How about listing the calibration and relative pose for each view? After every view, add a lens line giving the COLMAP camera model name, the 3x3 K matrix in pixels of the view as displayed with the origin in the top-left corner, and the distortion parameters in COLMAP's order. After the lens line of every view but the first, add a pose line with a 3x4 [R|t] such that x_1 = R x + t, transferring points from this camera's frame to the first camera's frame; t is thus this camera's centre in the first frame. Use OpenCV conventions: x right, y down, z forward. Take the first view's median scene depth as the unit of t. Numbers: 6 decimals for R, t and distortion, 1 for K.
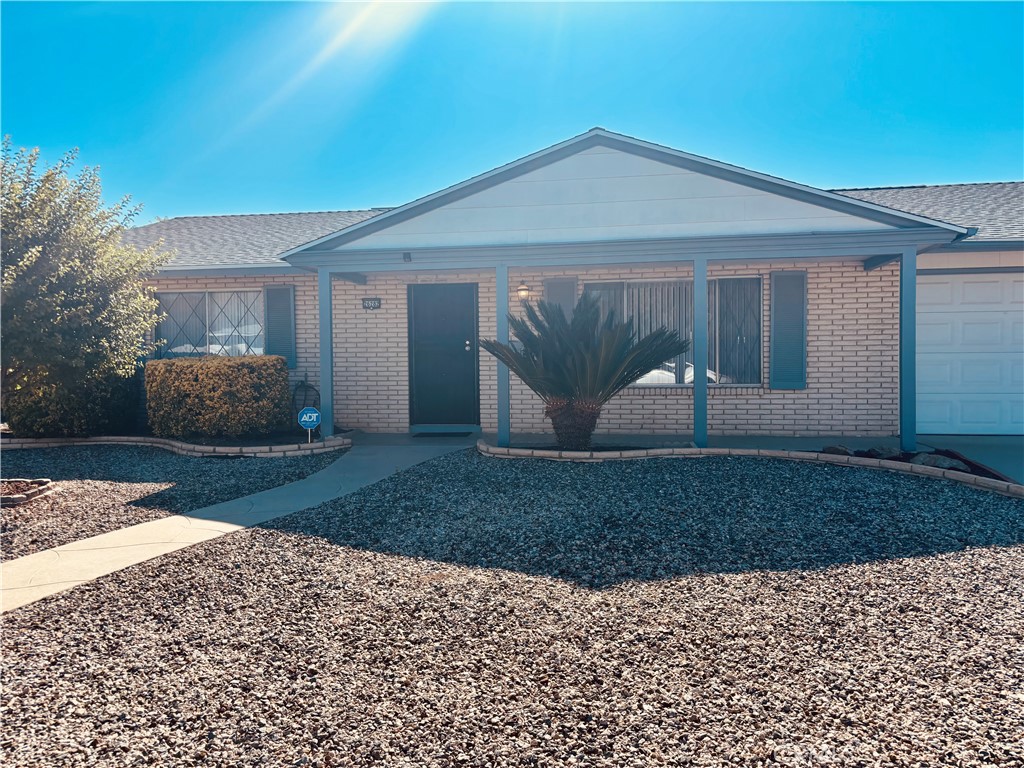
lens RADIAL K [[780.9, 0, 509.6], [0, 780.9, 381.9], [0, 0, 1]] dist [0.067227, -0.067548]
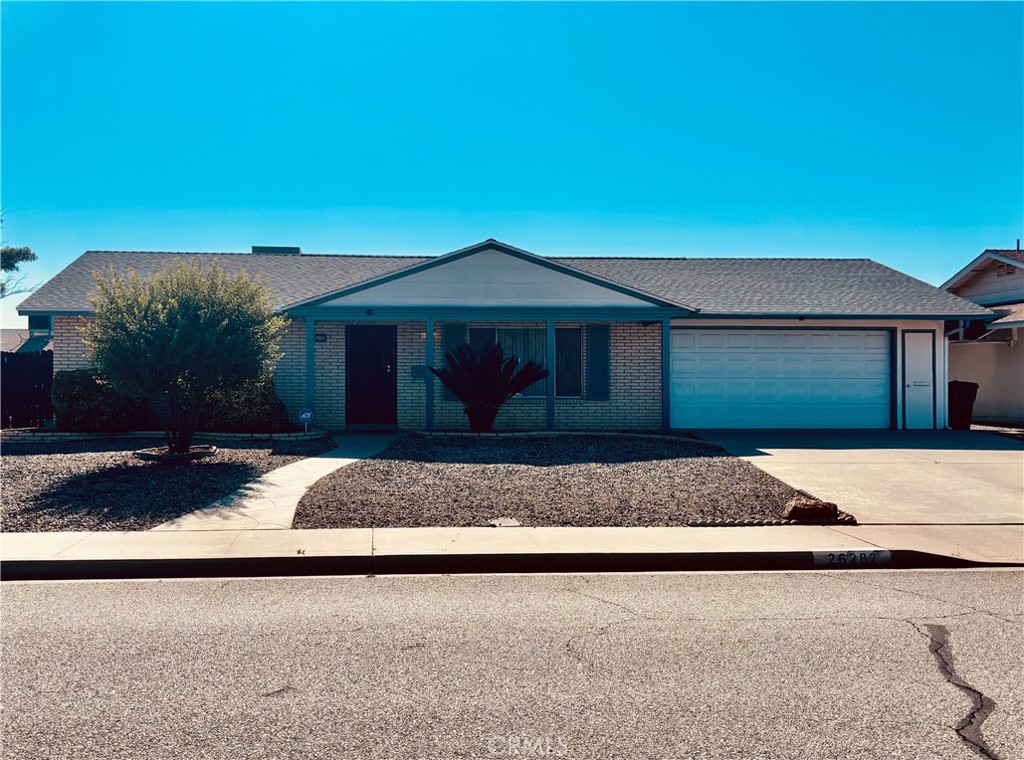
lens RADIAL K [[815.7, 0, 512.0], [0, 815.7, 380.0], [0, 0, 1]] dist [0.006906, 0.000884]
pose [[0.969062, 0.010207, 0.246605, -0.247903], [-0.004005, 0.999663, -0.025637, 0.014194], [-0.246784, 0.023856, 0.968777, -0.615055]]
